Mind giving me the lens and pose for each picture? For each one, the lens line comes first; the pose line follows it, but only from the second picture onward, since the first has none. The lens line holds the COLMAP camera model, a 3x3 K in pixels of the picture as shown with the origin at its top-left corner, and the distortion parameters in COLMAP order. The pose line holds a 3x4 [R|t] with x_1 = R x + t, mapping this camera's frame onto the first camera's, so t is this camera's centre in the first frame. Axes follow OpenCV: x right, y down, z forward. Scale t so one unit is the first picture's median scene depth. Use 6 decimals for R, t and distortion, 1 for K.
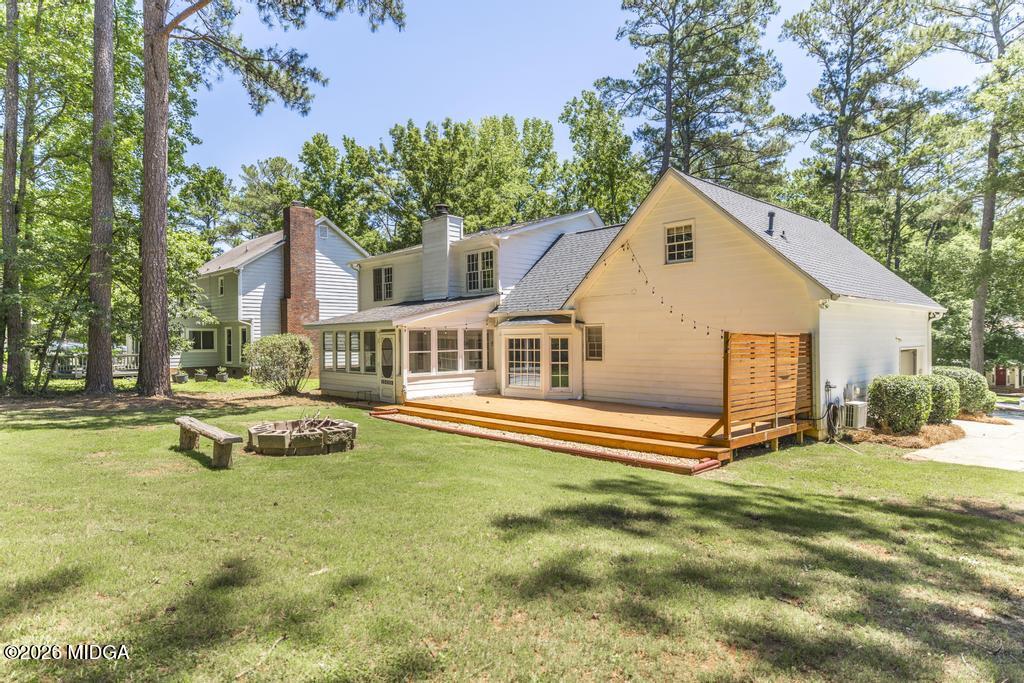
lens RADIAL K [[598.7, 0, 513.6], [0, 598.7, 340.4], [0, 0, 1]] dist [-0.005008, 0.000271]
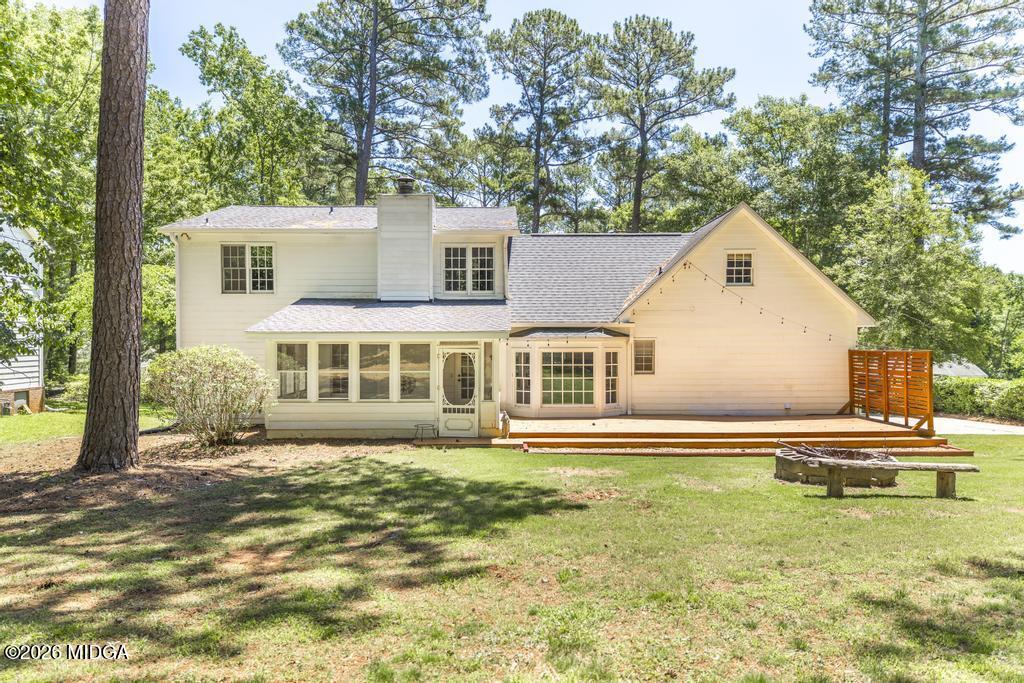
lens RADIAL K [[697.0, 0, 513.1], [0, 697.0, 343.8], [0, 0, 1]] dist [-0.008213, -0.003905]
pose [[0.690315, 0.001488, 0.723507, -0.836362], [-0.004045, 0.999990, 0.001802, -0.018072], [-0.723497, -0.004171, 0.690315, 0.346650]]
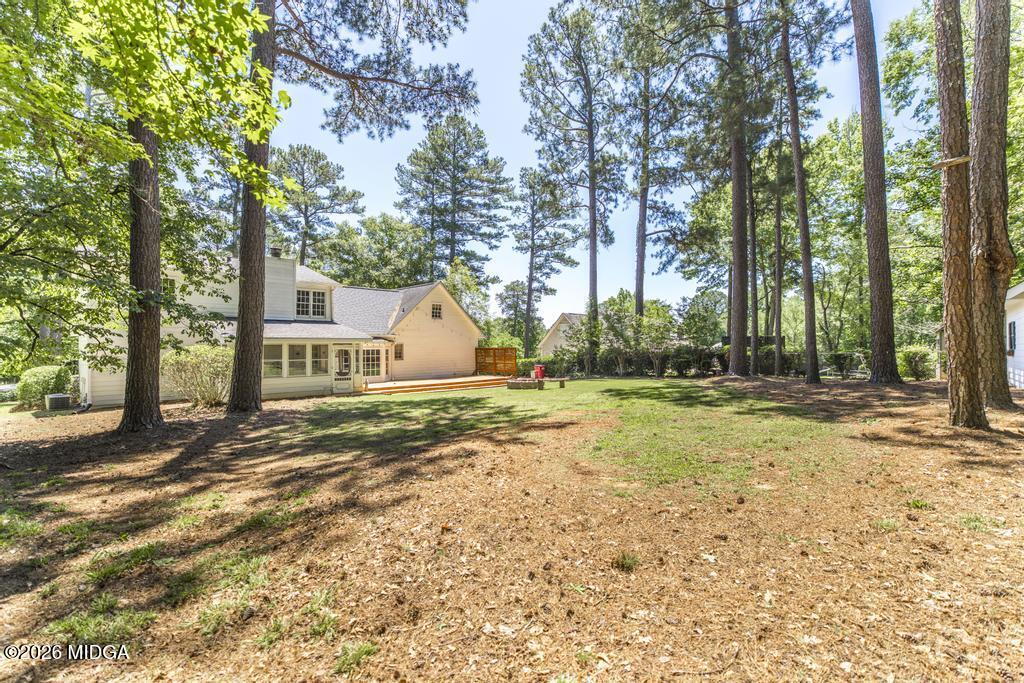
lens RADIAL K [[442.7, 0, 507.0], [0, 442.7, 341.4], [0, 0, 1]] dist [0.002930, -0.000043]
pose [[-0.002853, 0.015518, 0.999876, -1.348747], [0.001181, 0.999879, -0.015515, -0.006404], [-0.999995, 0.001137, -0.002871, 0.617380]]
